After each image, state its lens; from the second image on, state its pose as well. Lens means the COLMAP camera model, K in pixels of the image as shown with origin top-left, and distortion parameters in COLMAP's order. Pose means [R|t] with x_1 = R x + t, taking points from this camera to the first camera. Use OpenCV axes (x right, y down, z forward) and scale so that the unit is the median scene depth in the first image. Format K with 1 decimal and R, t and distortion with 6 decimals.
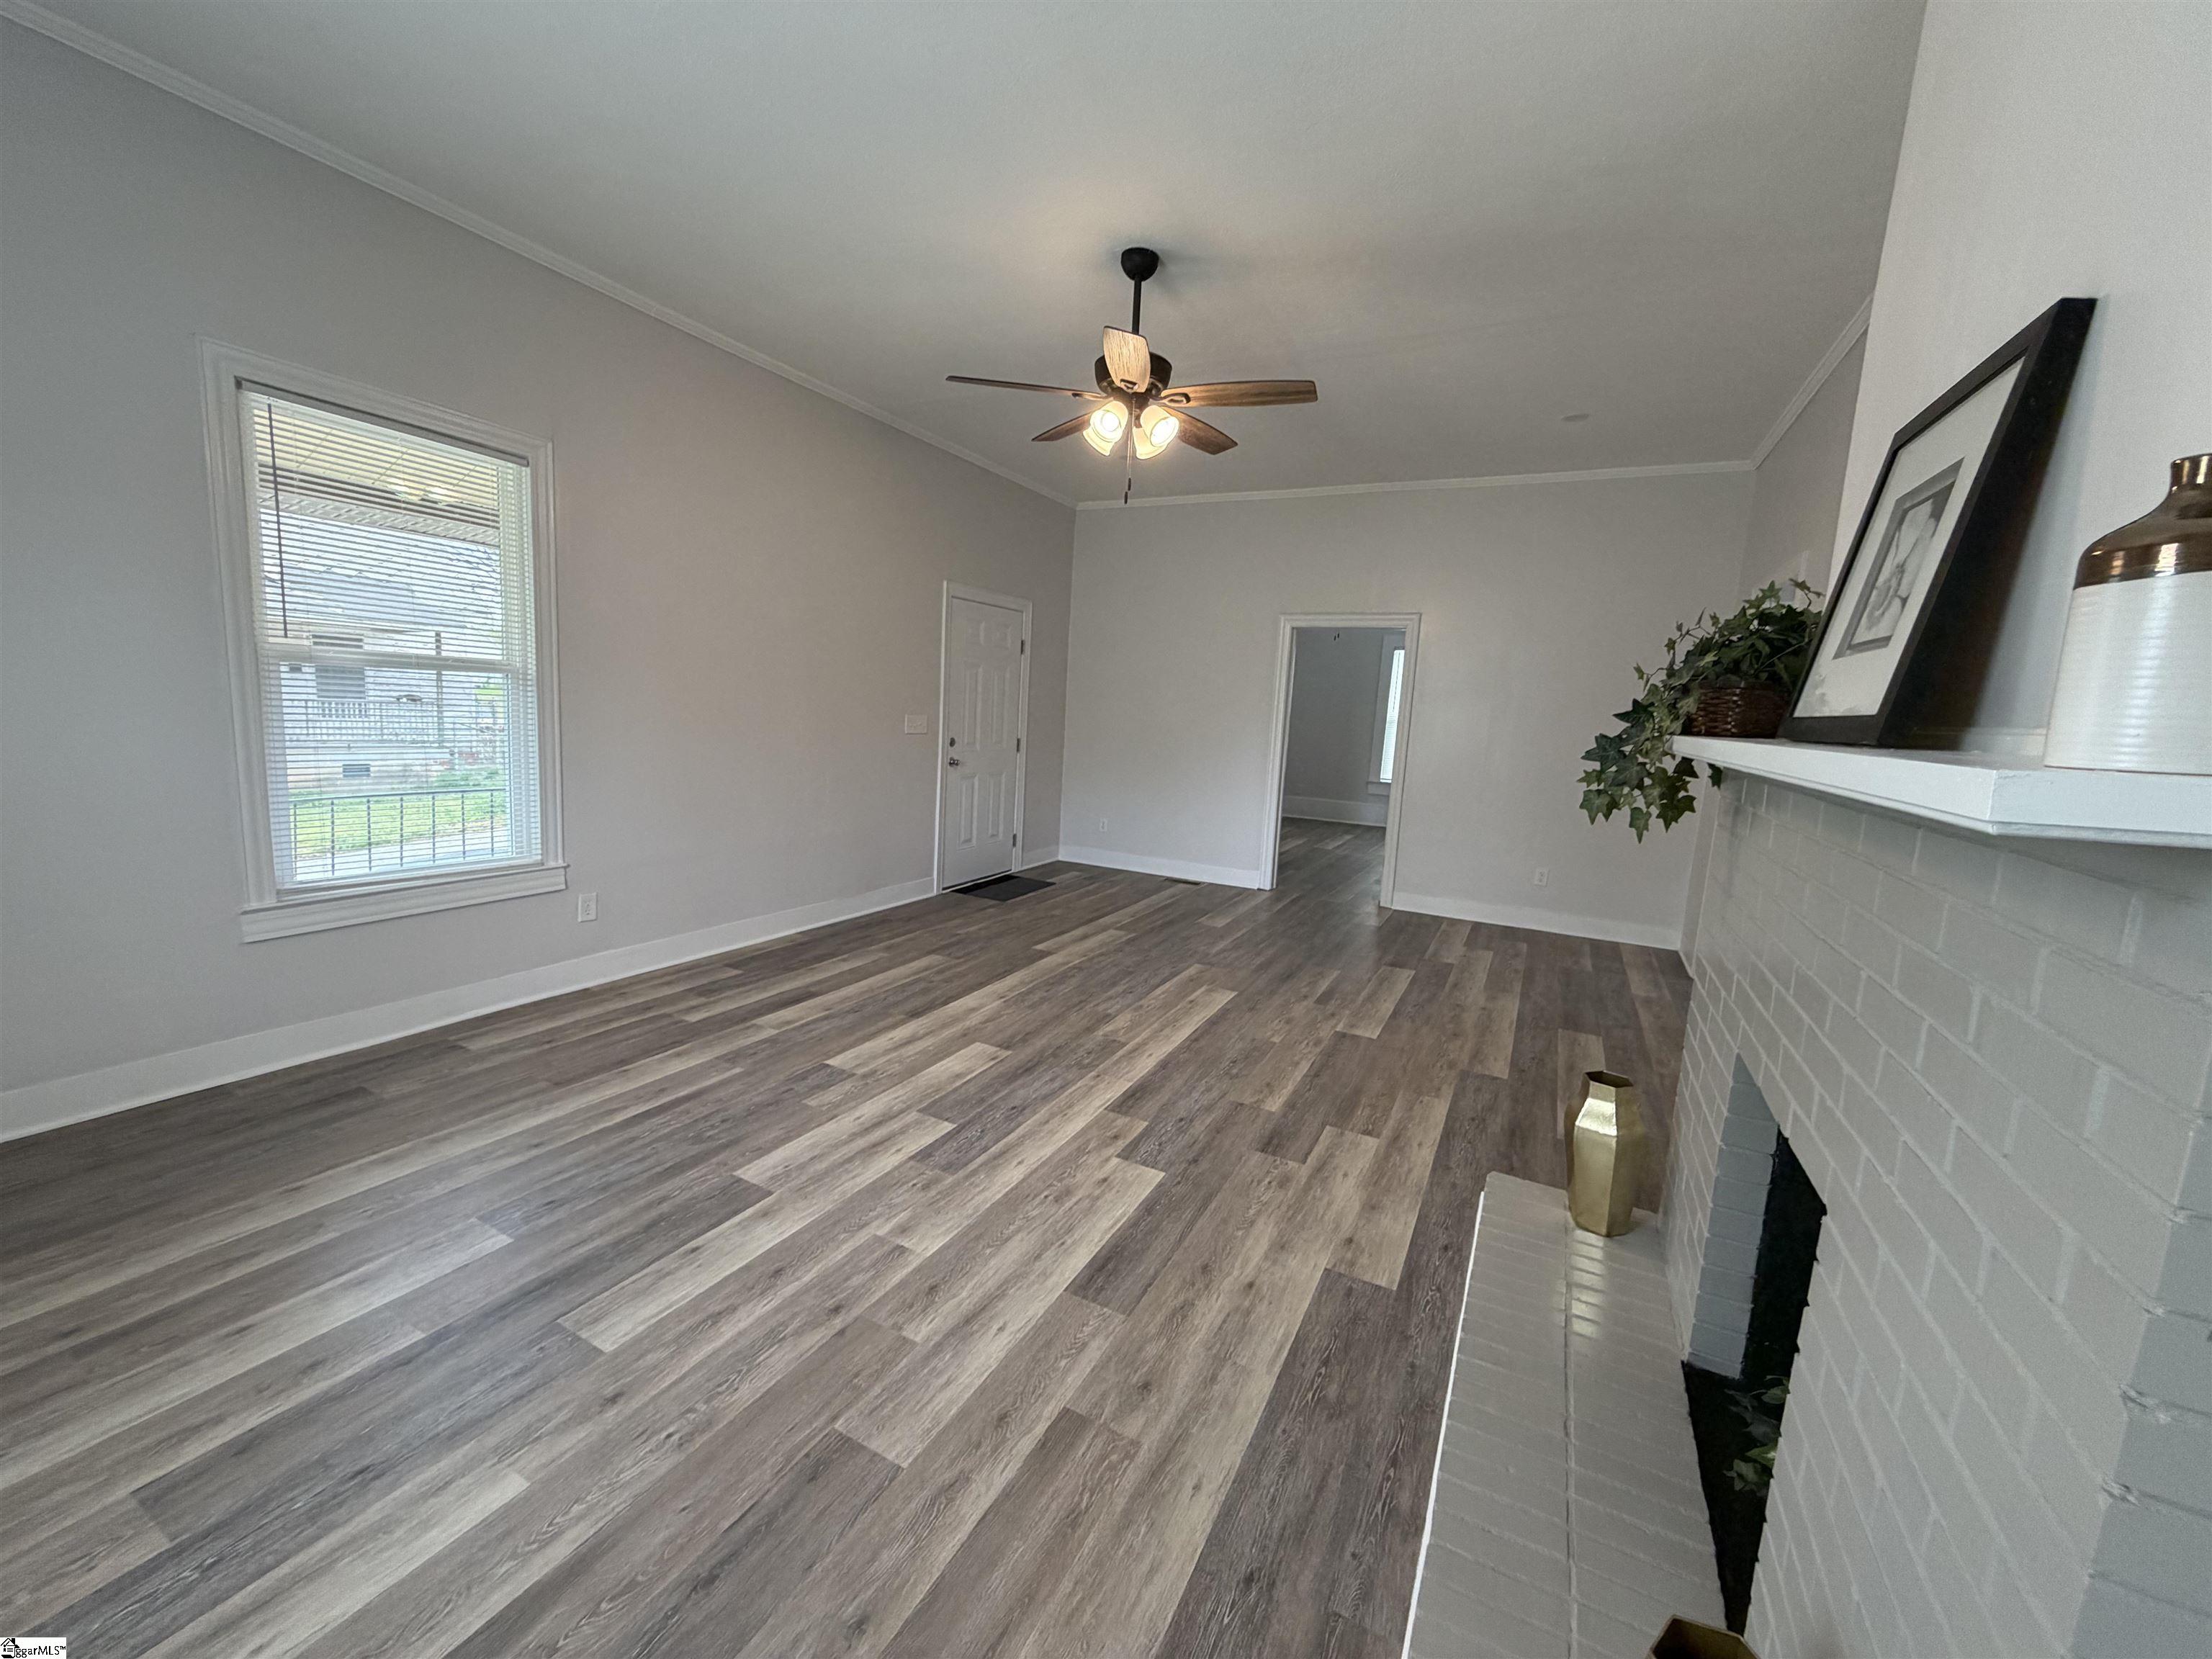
lens RADIAL K [[888.5, 0, 1094.7], [0, 888.5, 811.2], [0, 0, 1]] dist [0.000906, 0.000148]
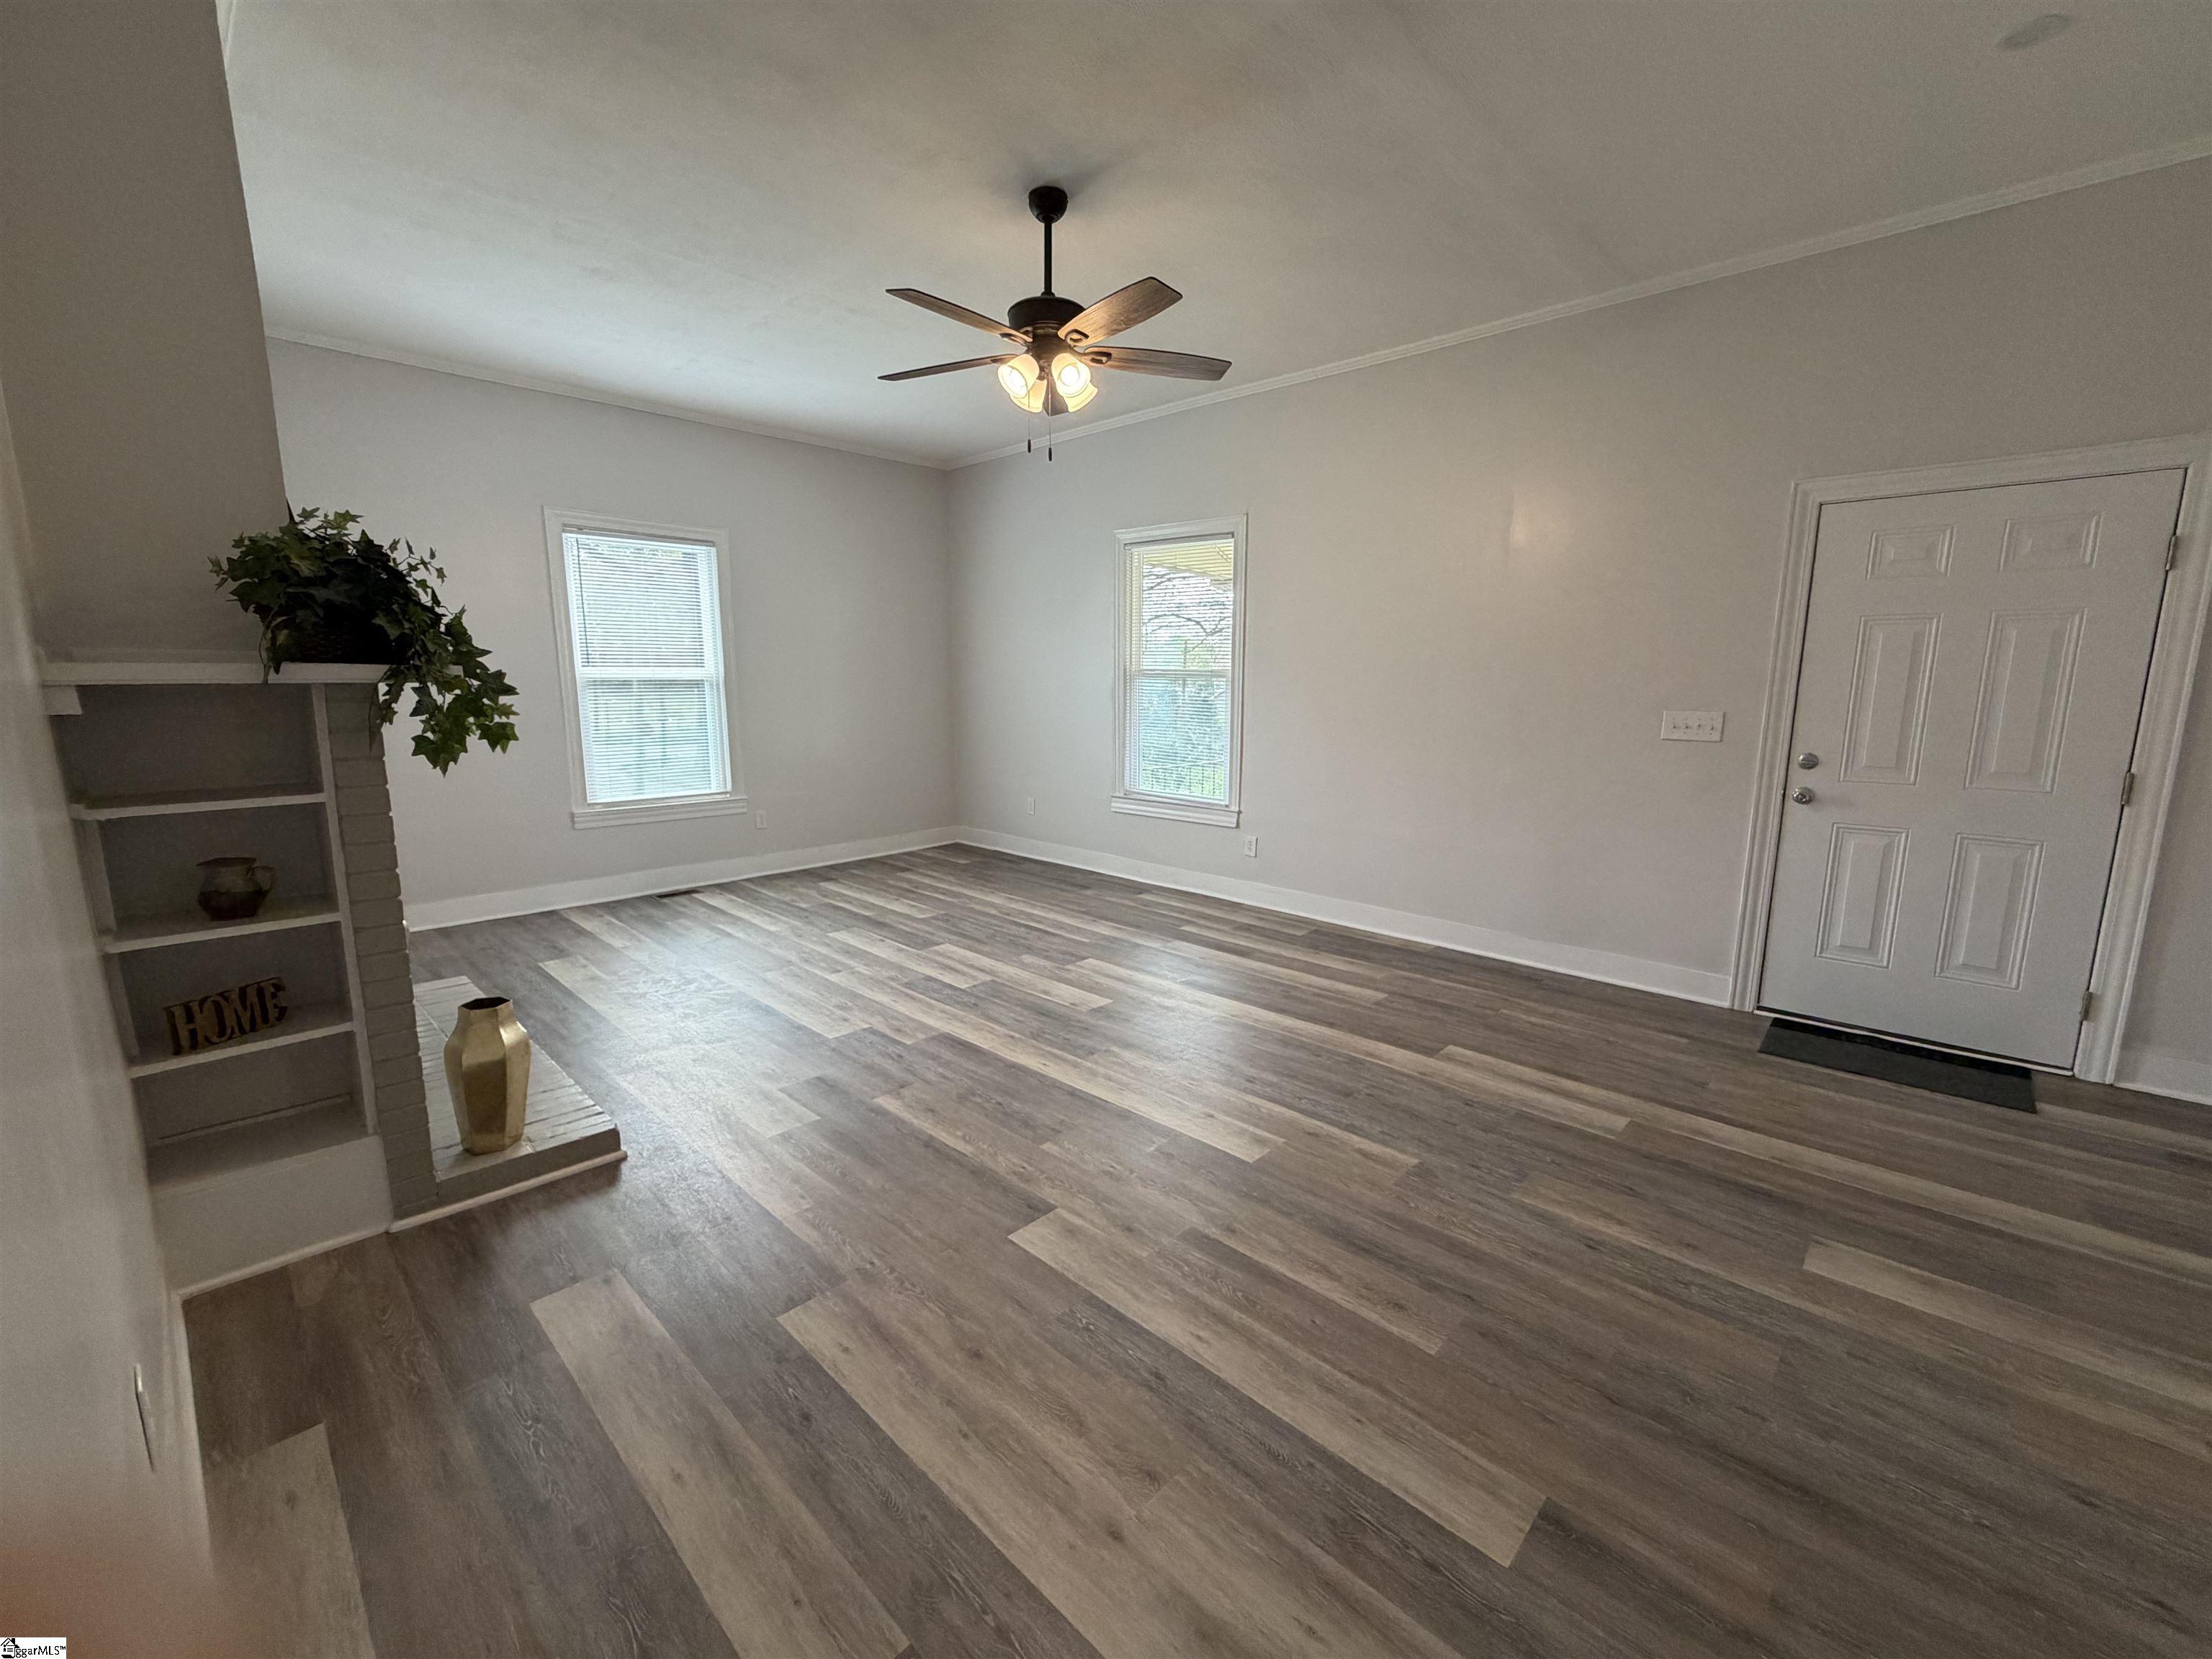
lens RADIAL K [[888.5, 0, 1114.2], [0, 888.5, 818.3], [0, 0, 1]] dist [0.000906, 0.000148]
pose [[-0.270384, 0.095533, -0.958001, 0.892240], [-0.136698, 0.981174, 0.136425, -0.103767], [0.952998, 0.167844, -0.252235, 1.266850]]
